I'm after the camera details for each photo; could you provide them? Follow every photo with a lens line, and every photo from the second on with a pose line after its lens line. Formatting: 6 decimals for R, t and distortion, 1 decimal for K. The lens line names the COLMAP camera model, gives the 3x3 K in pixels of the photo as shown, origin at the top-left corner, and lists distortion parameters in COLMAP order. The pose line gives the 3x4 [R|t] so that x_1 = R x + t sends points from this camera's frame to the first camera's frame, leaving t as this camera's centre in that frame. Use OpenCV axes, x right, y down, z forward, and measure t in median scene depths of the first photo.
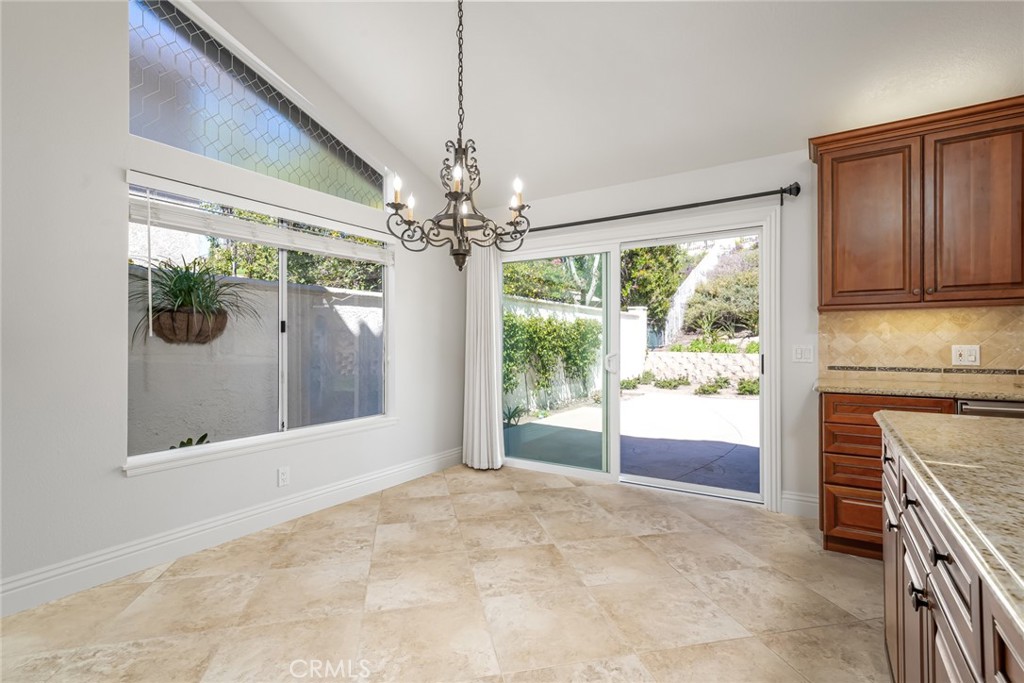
lens RADIAL K [[482.3, 0, 512.0], [0, 482.3, 341.5], [0, 0, 1]] dist [0.002523, 0.000433]
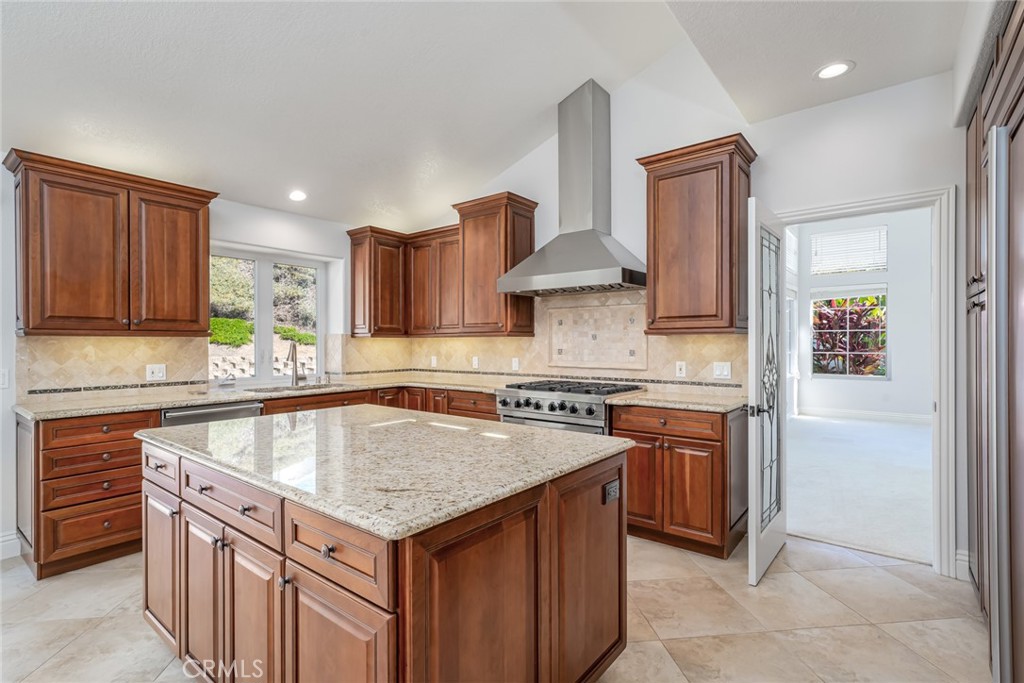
lens RADIAL K [[482.3, 0, 512.0], [0, 482.3, 341.5], [0, 0, 1]] dist [0.002523, 0.000433]
pose [[0.096690, 0.002839, 0.995310, -0.219521], [-0.001909, 0.999995, -0.002667, -0.048771], [-0.995313, -0.001642, 0.096695, -0.046078]]
